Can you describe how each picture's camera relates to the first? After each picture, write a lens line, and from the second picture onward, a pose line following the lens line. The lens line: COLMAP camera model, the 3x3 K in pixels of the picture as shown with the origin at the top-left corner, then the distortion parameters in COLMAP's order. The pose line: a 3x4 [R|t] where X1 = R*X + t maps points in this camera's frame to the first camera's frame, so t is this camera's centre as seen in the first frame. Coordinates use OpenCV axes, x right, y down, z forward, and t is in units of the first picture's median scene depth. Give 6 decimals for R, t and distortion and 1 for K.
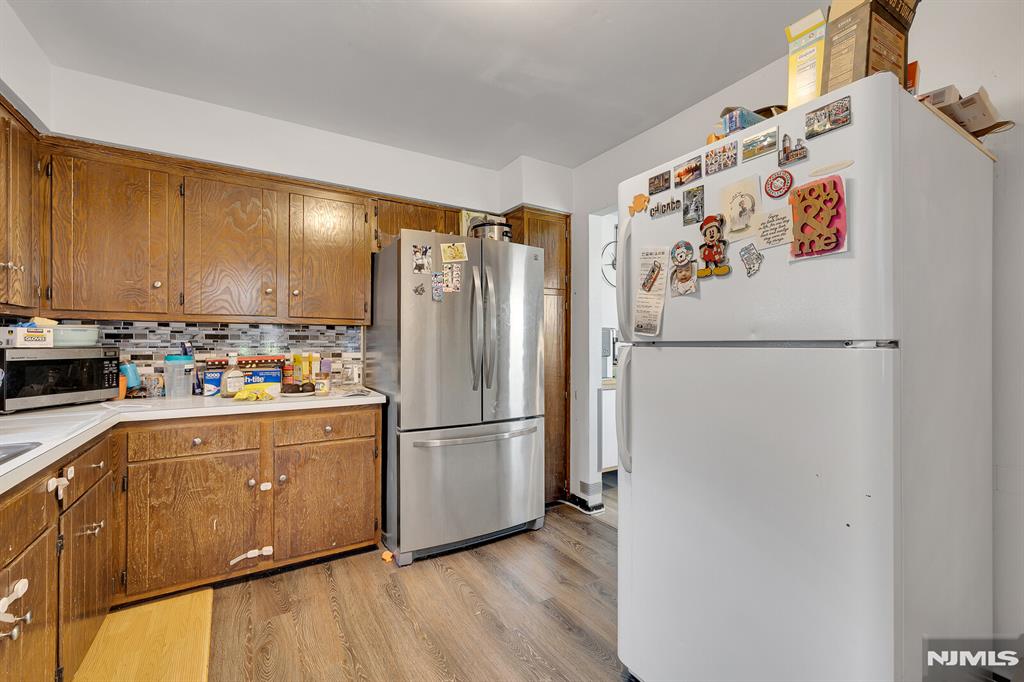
lens RADIAL K [[435.3, 0, 511.6], [0, 435.3, 342.2], [0, 0, 1]] dist [-0.002885, 0.000110]
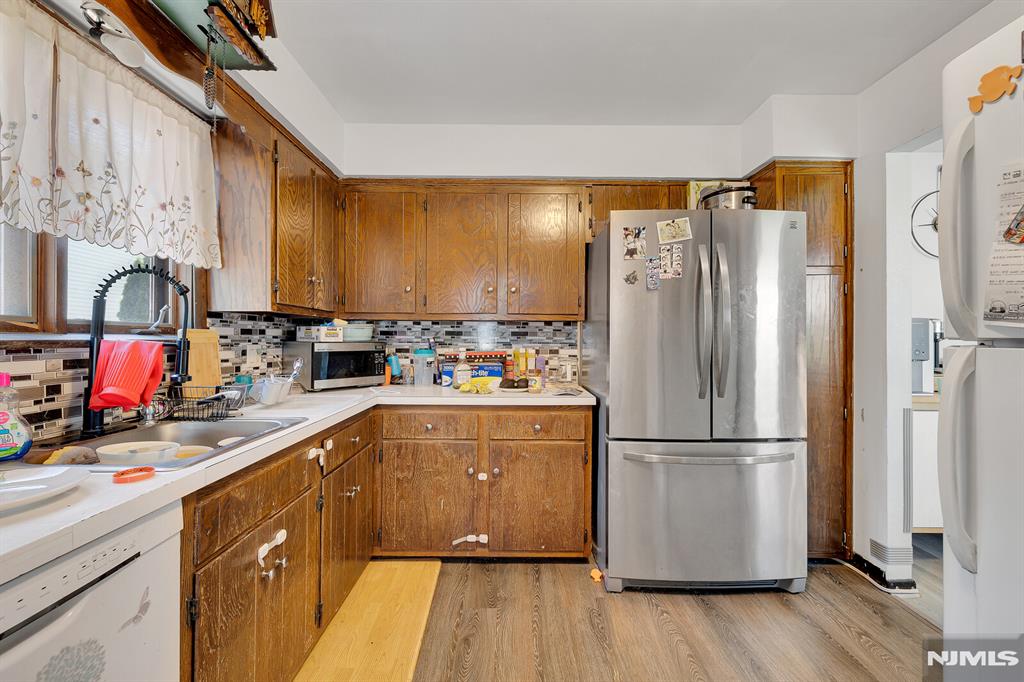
lens RADIAL K [[435.3, 0, 512.1], [0, 435.3, 336.2], [0, 0, 1]] dist [-0.002885, 0.000110]
pose [[0.855410, 0.000153, -0.517951, 0.033086], [-0.003577, 0.999978, -0.005613, 0.000835], [0.517938, 0.006654, 0.855392, 0.130898]]
